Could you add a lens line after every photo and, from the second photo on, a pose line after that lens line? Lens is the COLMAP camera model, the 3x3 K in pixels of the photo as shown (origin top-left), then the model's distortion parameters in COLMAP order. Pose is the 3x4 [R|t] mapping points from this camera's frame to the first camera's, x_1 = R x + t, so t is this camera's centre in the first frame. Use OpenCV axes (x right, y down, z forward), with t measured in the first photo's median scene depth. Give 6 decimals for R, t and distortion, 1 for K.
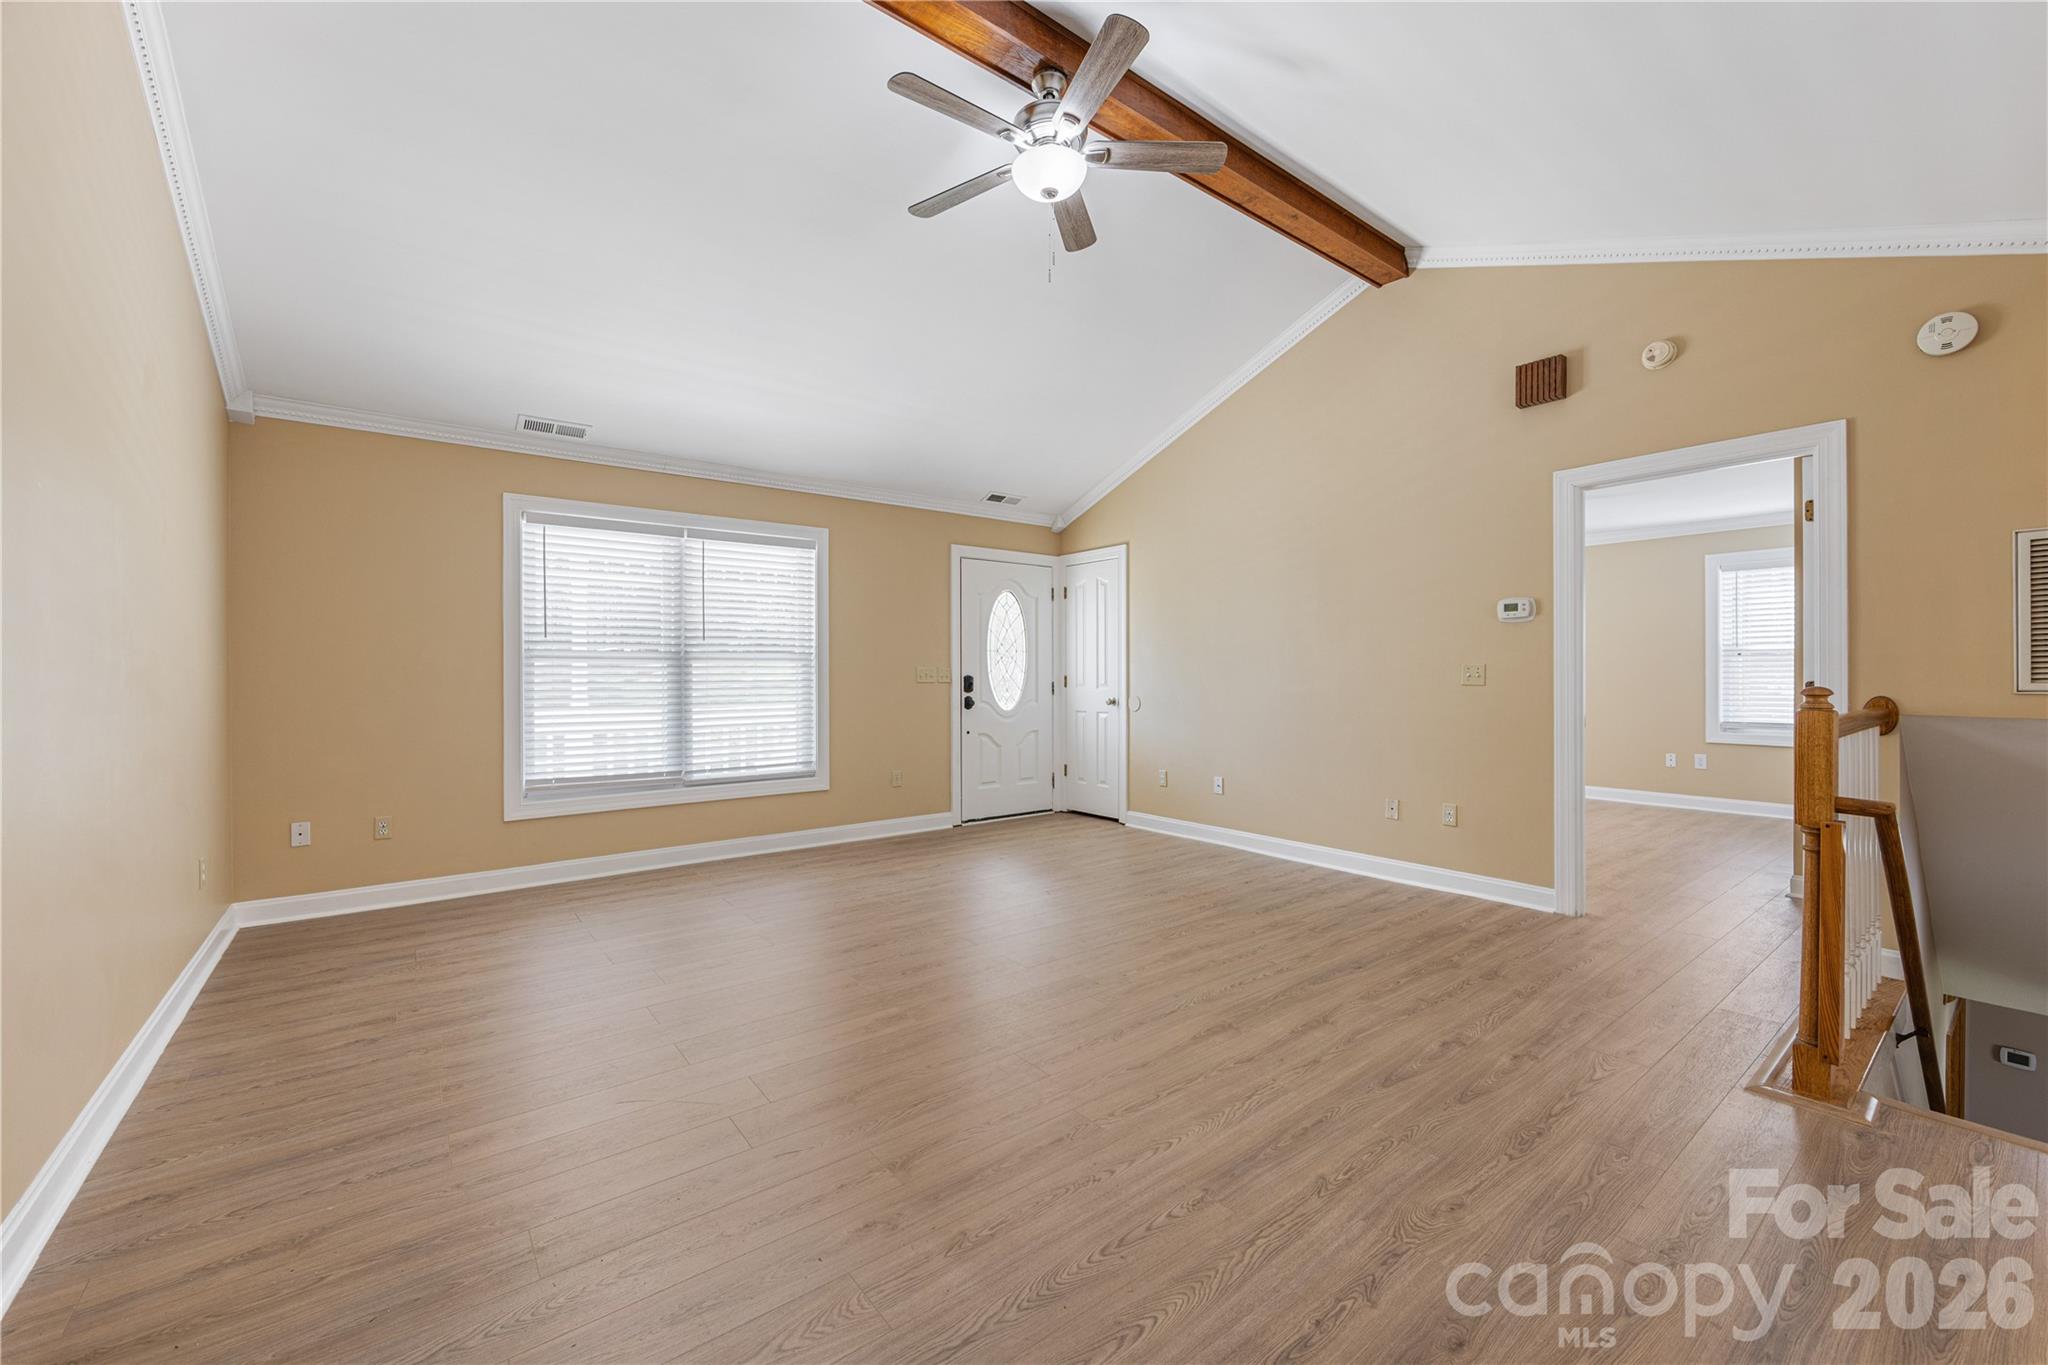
lens RADIAL K [[807.3, 0, 1016.8], [0, 807.3, 678.9], [0, 0, 1]] dist [-0.004823, 0.000490]
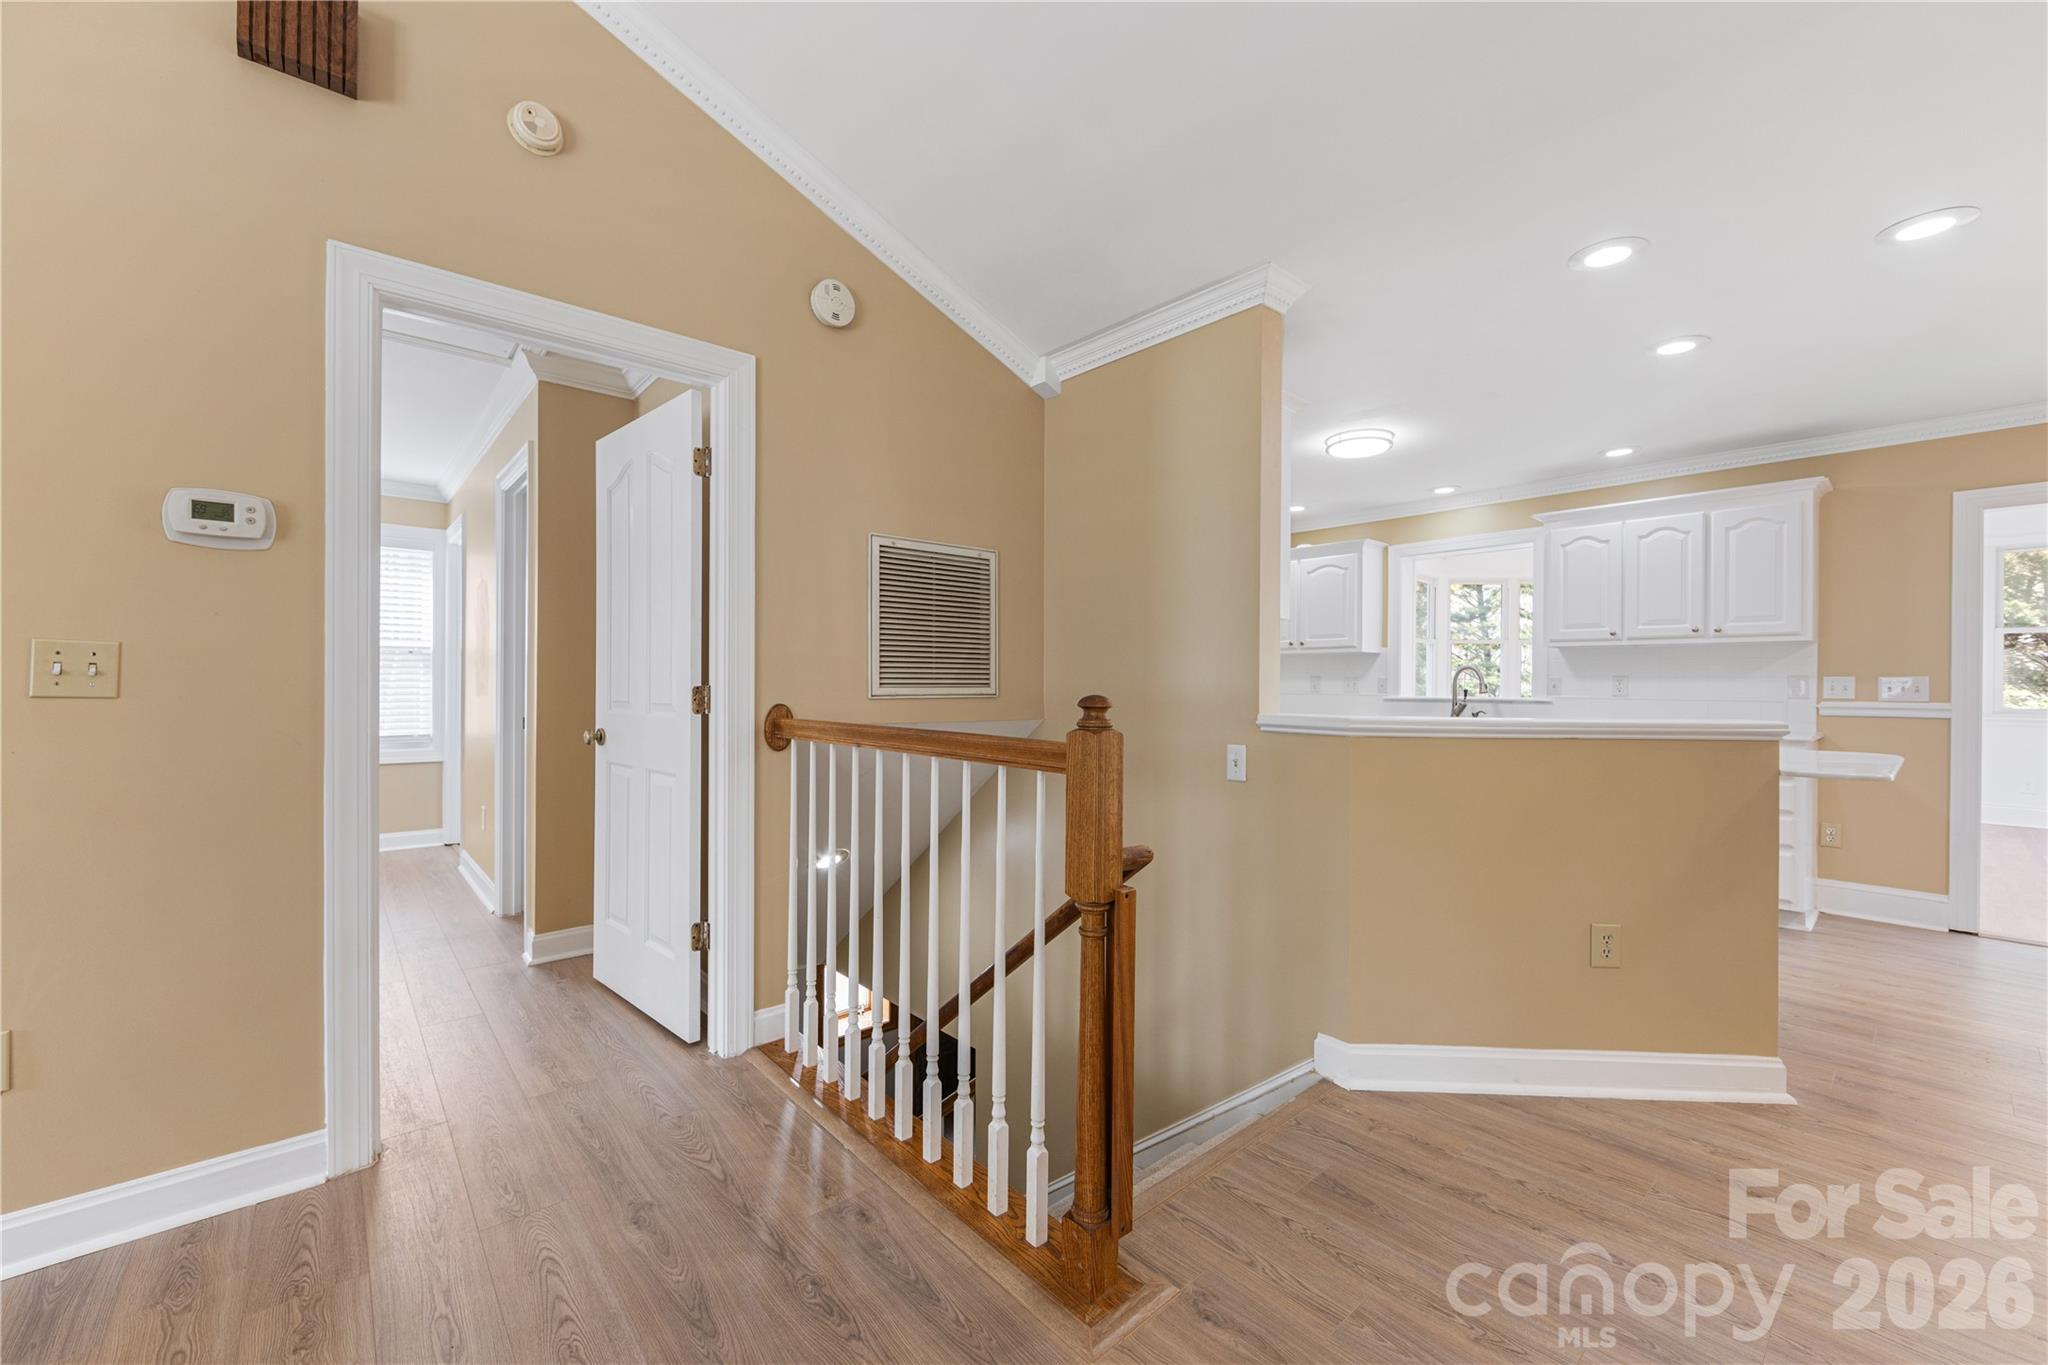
lens RADIAL K [[807.3, 0, 1022.7], [0, 807.3, 686.8], [0, 0, 1]] dist [-0.004823, 0.000490]
pose [[-0.063806, -0.002418, 0.997959, 0.138595], [-0.004063, 0.999989, 0.002163, 0.000262], [-0.997954, -0.003917, -0.063815, 0.496848]]
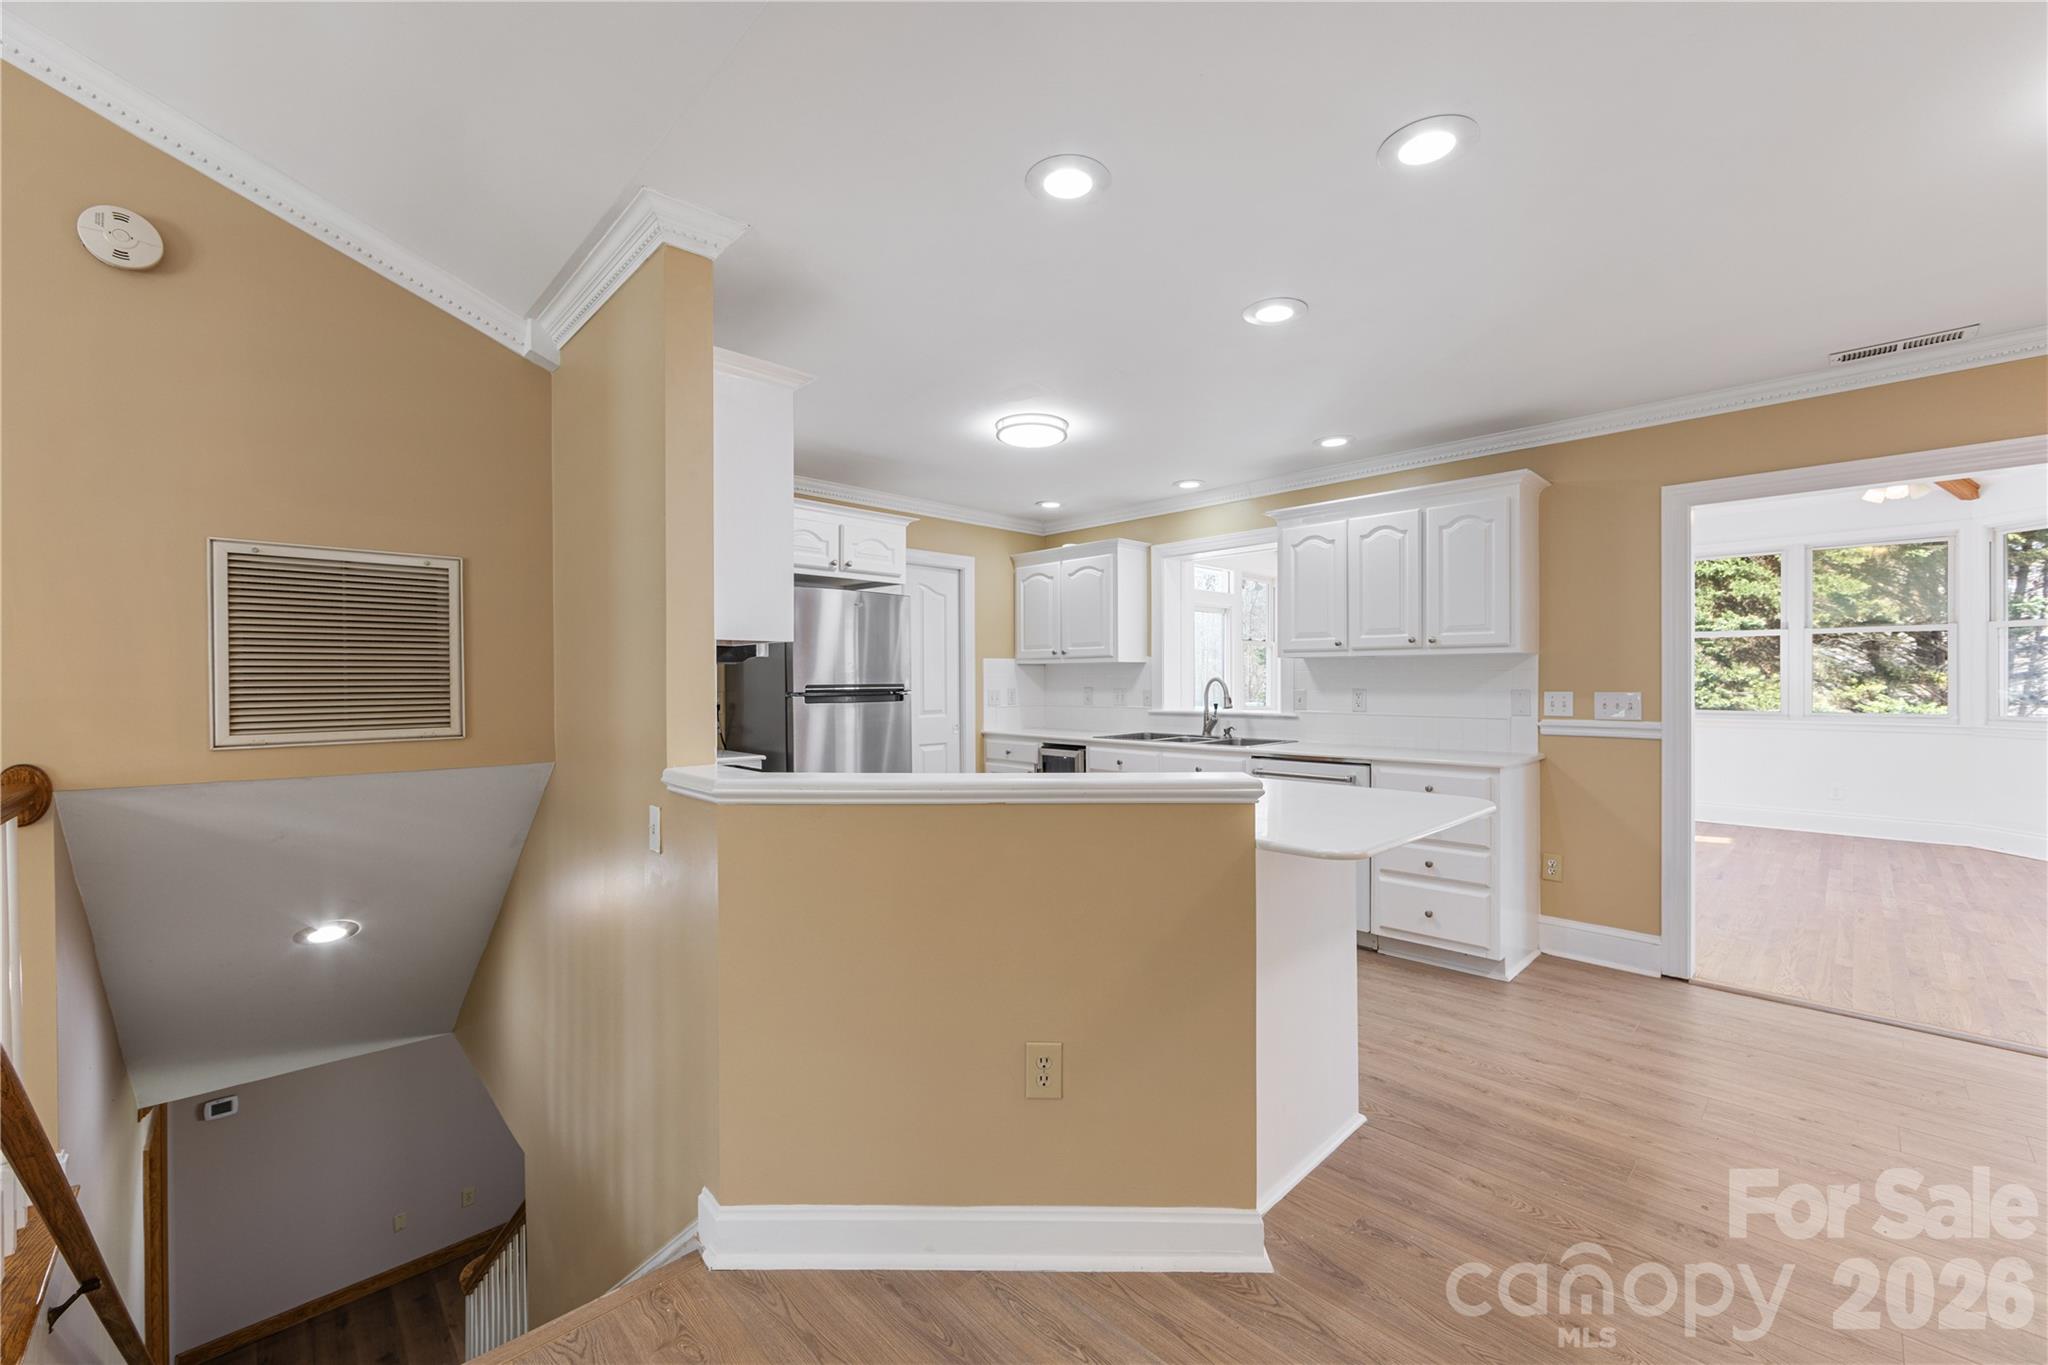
lens RADIAL K [[807.3, 0, 1025.3], [0, 807.3, 683.5], [0, 0, 1]] dist [-0.004823, 0.000490]
pose [[-0.111980, -0.002013, 0.993708, 0.224091], [0.005698, 0.999980, 0.002668, -0.024451], [-0.993694, 0.005961, -0.111967, 0.177723]]
